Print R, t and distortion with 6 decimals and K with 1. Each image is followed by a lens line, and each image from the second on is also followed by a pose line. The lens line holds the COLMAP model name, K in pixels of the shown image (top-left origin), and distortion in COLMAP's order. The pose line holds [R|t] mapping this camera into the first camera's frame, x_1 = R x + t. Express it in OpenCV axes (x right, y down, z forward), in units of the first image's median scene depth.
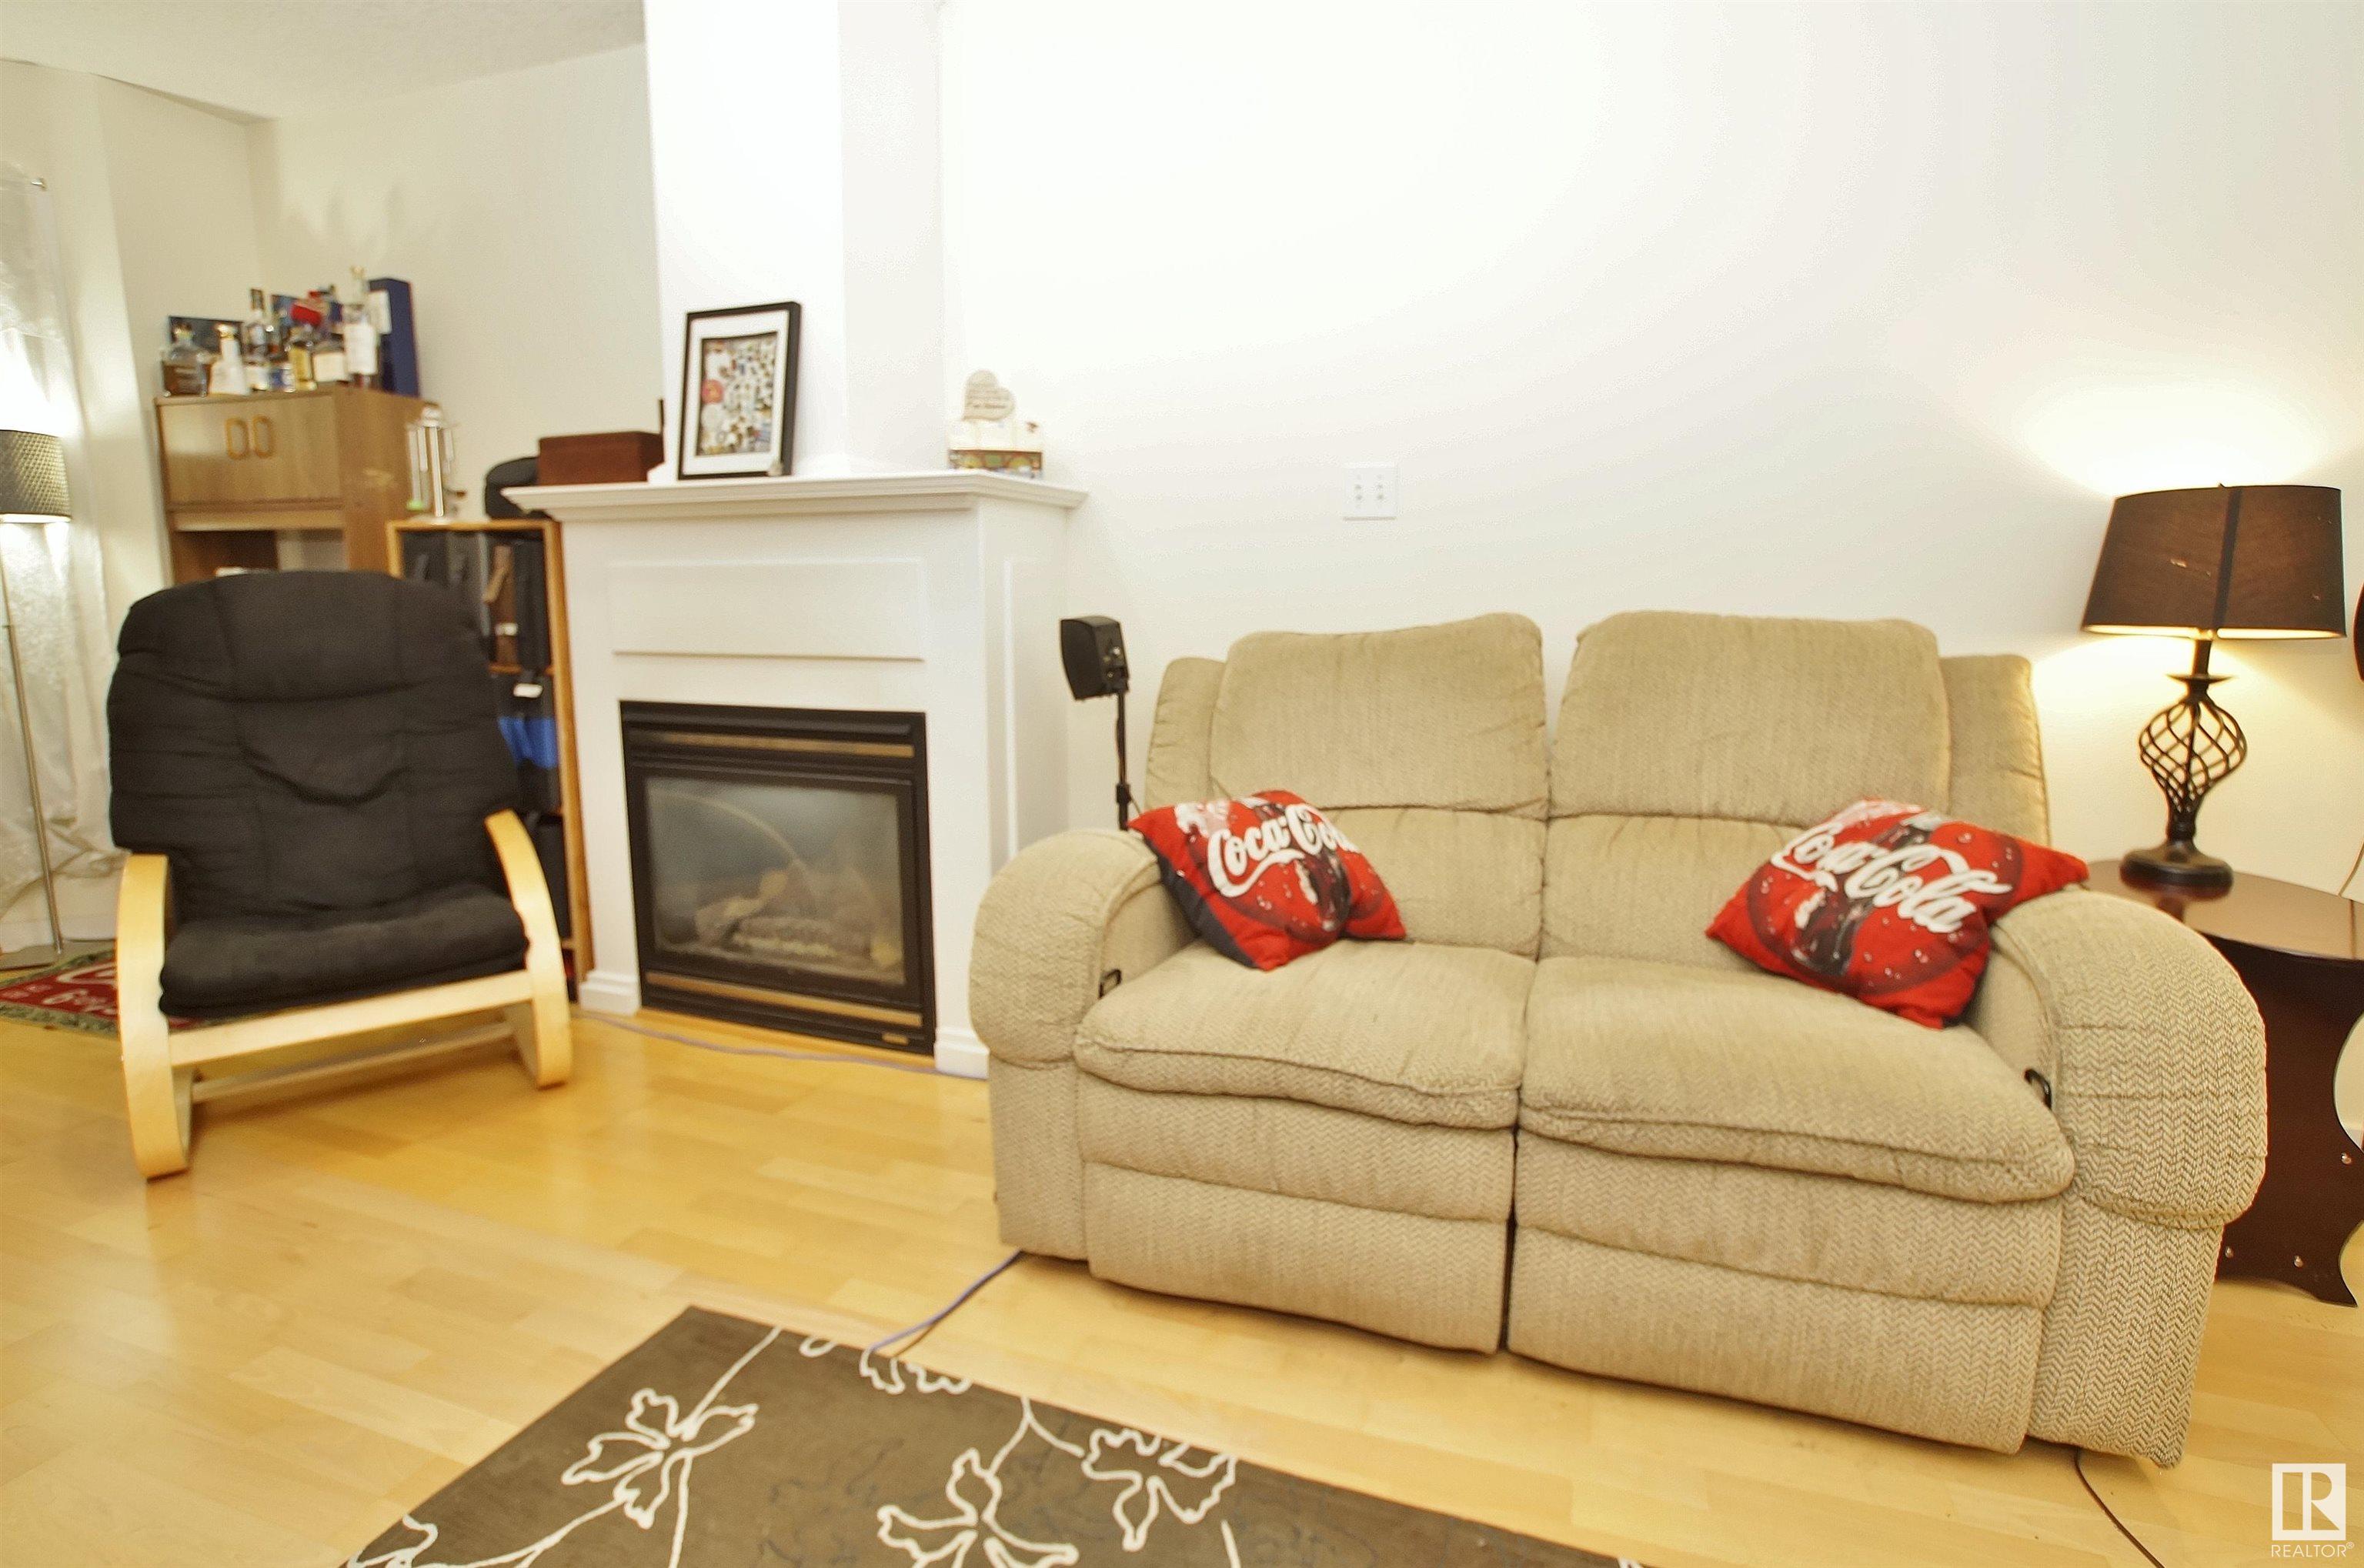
lens RADIAL K [[1151.4, 0, 1224.3], [0, 1151.4, 778.0], [0, 0, 1]] dist [-0.064017, 0.029486]
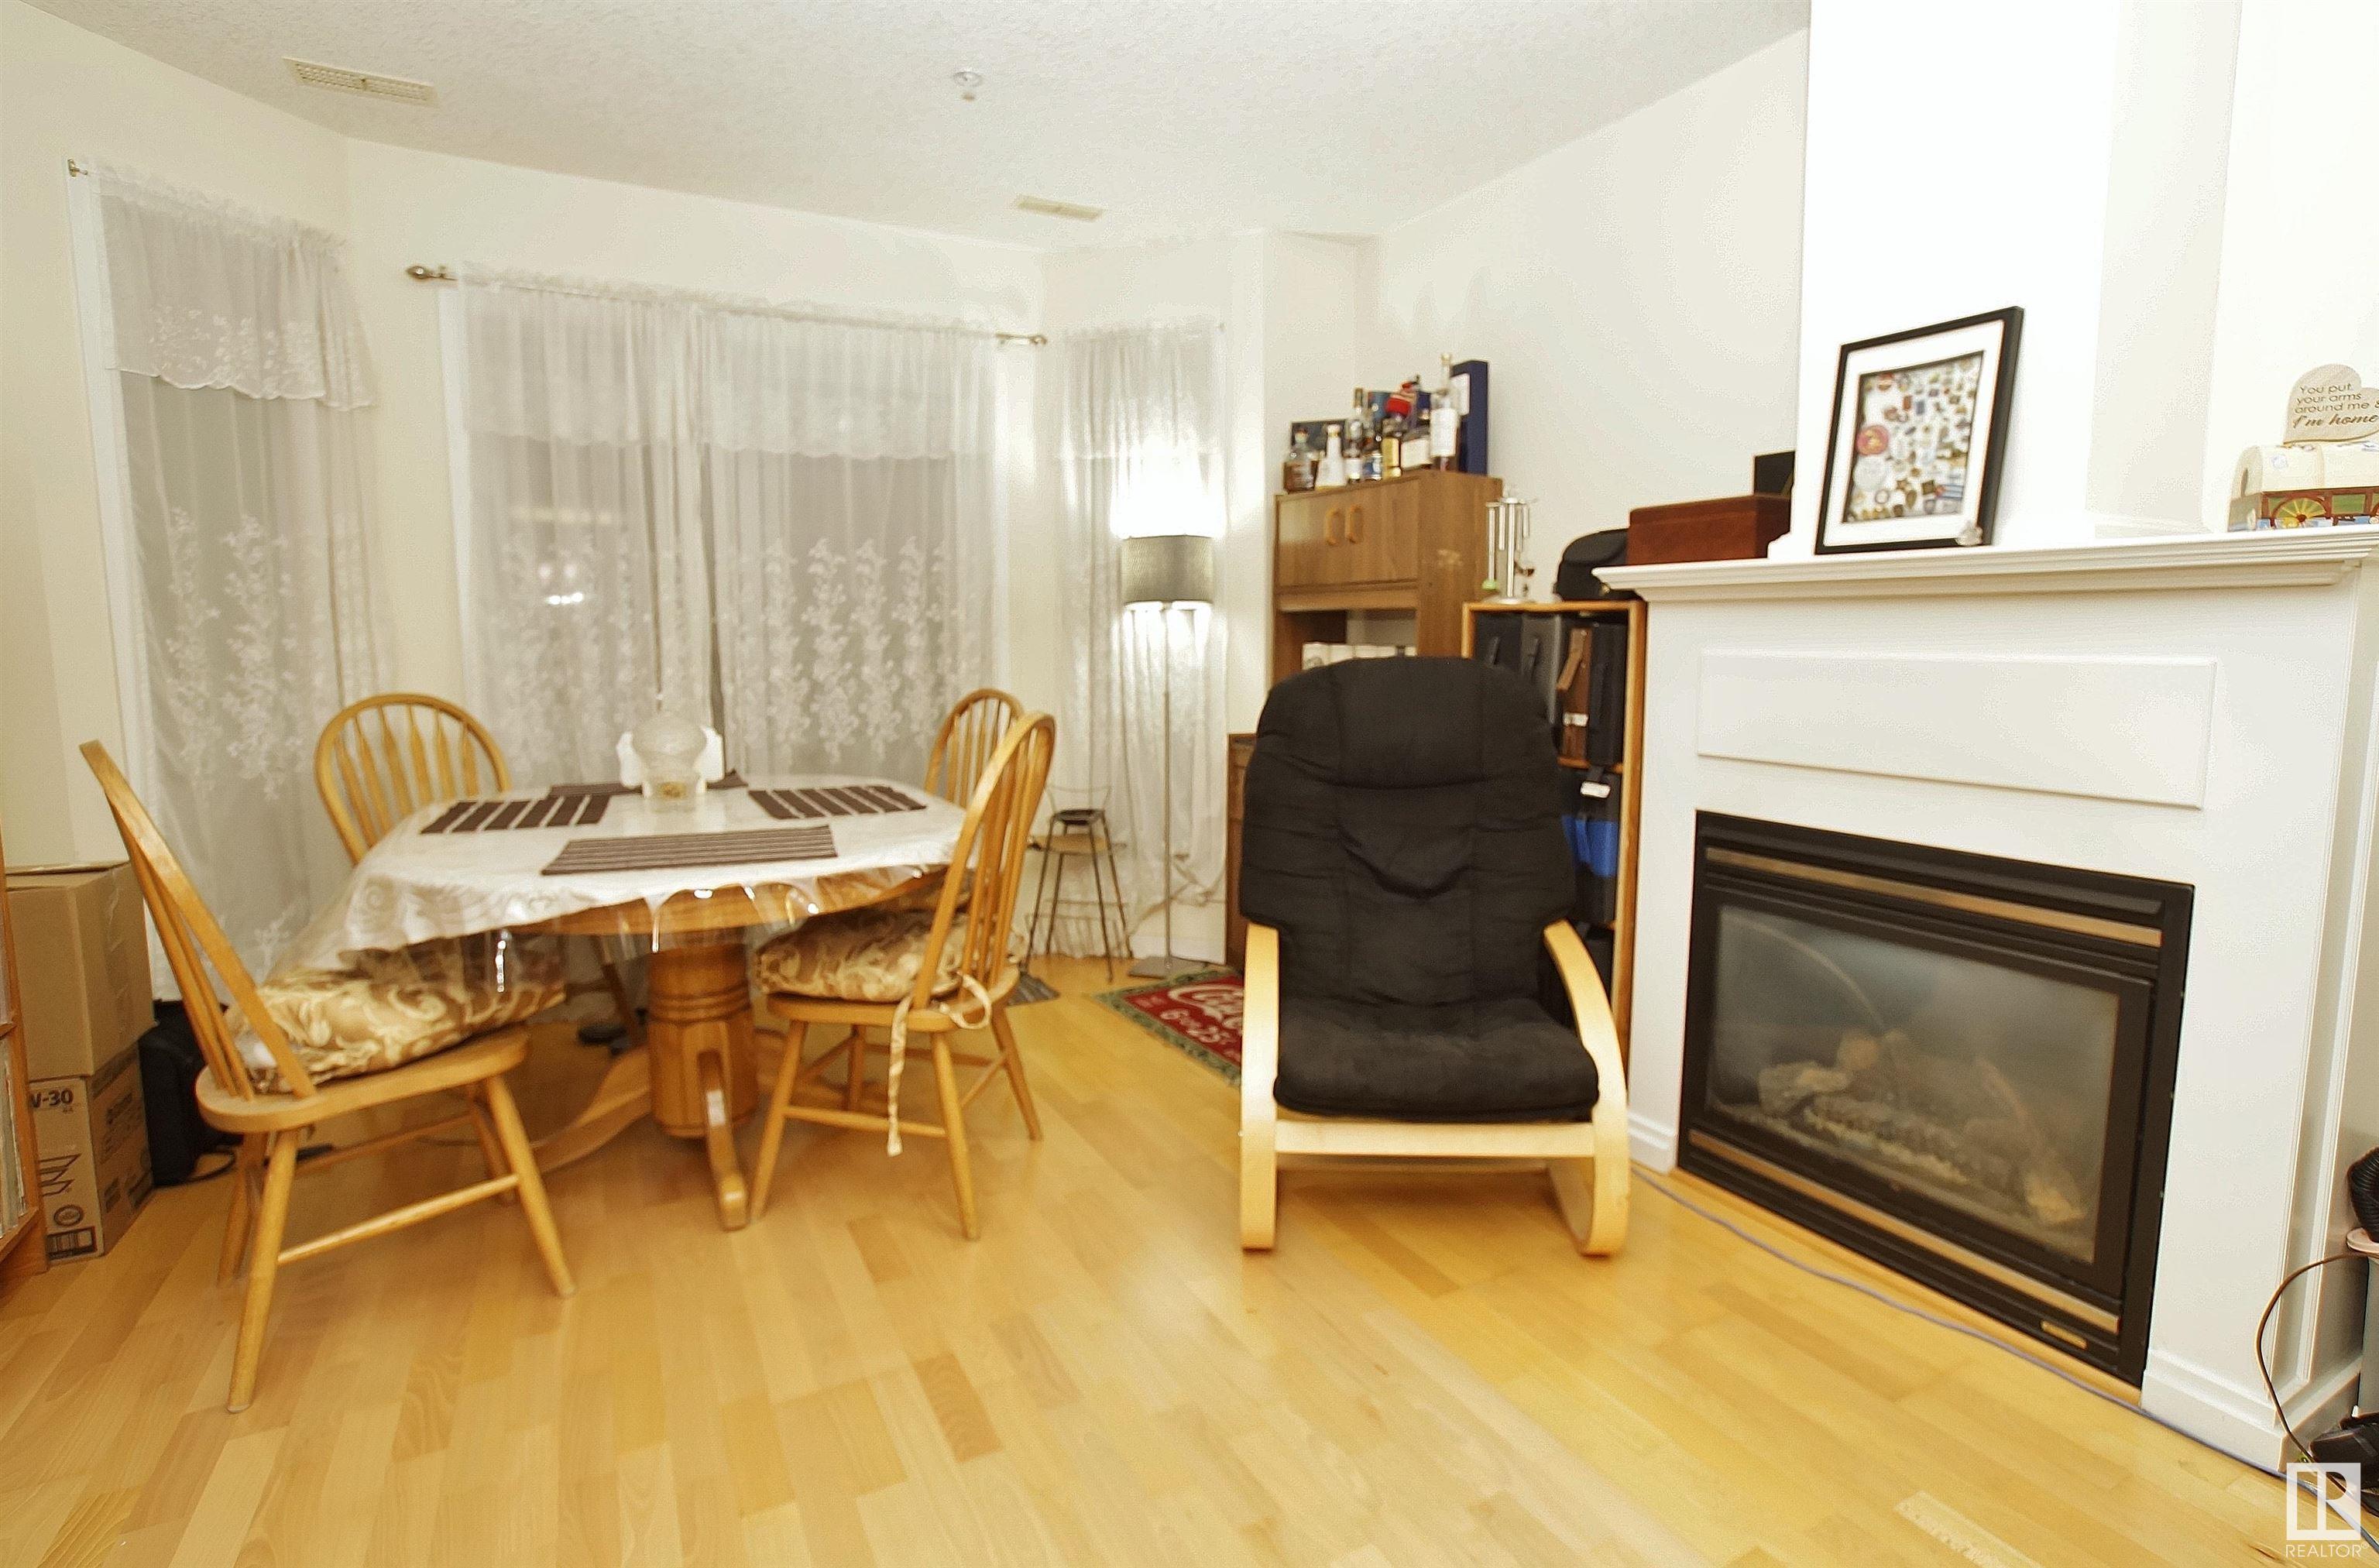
lens RADIAL K [[1158.8, 0, 1228.2], [0, 1158.8, 774.6], [0, 0, 1]] dist [-0.064017, 0.029486]
pose [[0.746064, 0.072067, -0.661963, -0.230881], [-0.098642, 0.995119, -0.002836, -0.058737], [0.658527, 0.067413, 0.749532, 0.118519]]
